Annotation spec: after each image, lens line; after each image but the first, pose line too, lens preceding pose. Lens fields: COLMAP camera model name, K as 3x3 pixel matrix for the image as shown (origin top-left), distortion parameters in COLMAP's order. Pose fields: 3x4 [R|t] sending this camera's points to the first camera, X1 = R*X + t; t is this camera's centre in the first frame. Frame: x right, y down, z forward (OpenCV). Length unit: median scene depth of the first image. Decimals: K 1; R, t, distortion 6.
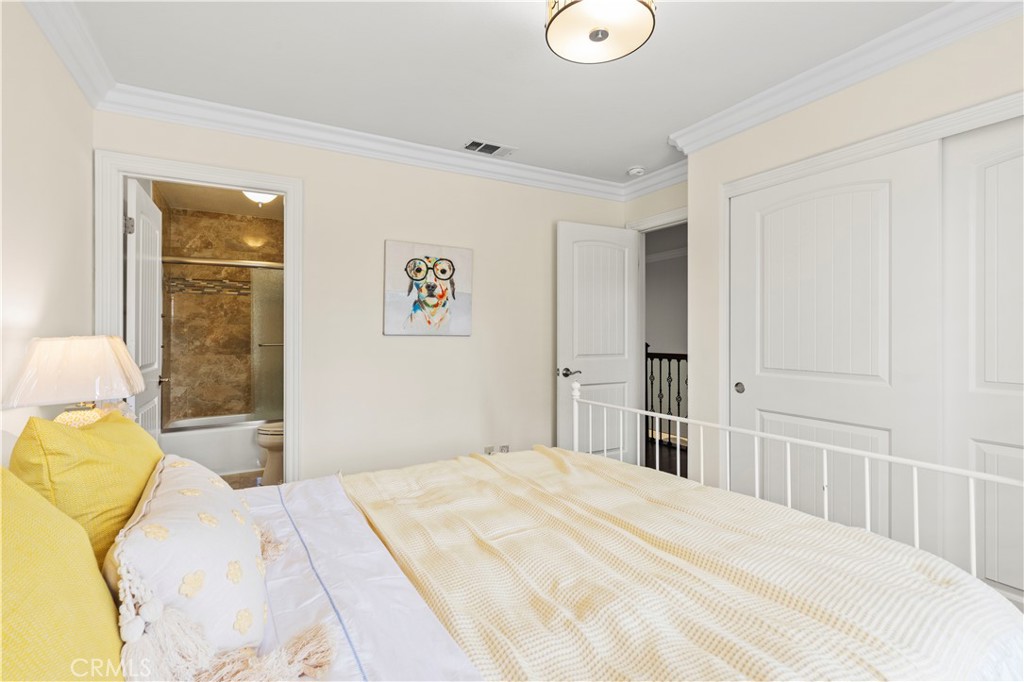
lens RADIAL K [[461.2, 0, 508.4], [0, 461.2, 339.6], [0, 0, 1]] dist [0.006878, -0.001881]
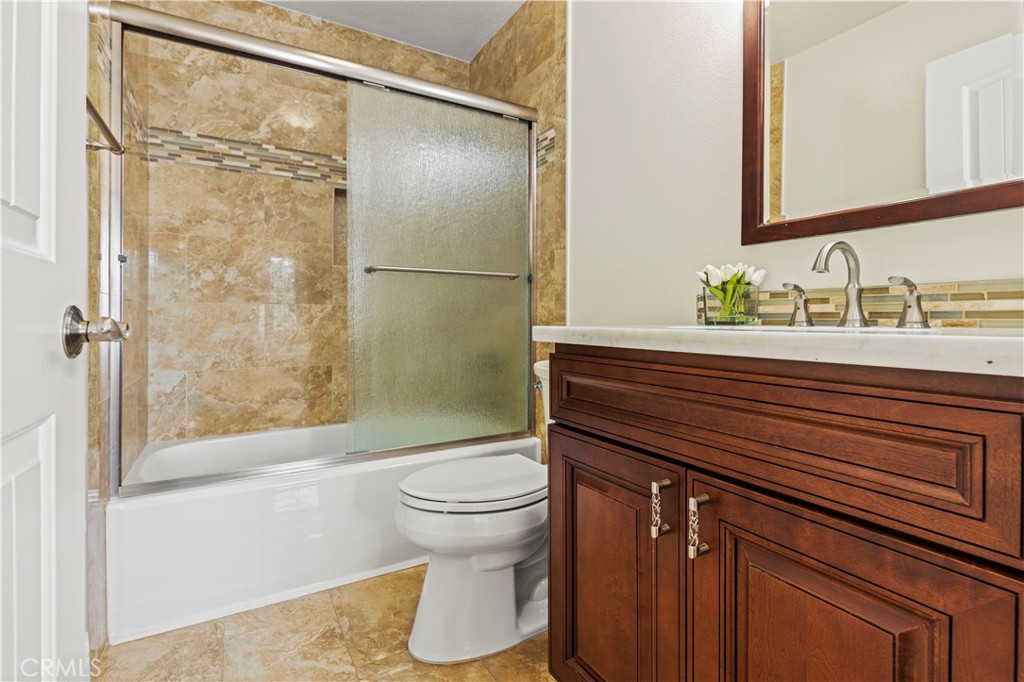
lens RADIAL K [[461.2, 0, 514.6], [0, 461.2, 333.2], [0, 0, 1]] dist [0.006878, -0.001881]
pose [[0.999580, 0.007888, 0.027893, -0.379044], [-0.008163, 0.999919, 0.009740, 0.057709], [-0.027813, -0.009964, 0.999563, 0.529558]]
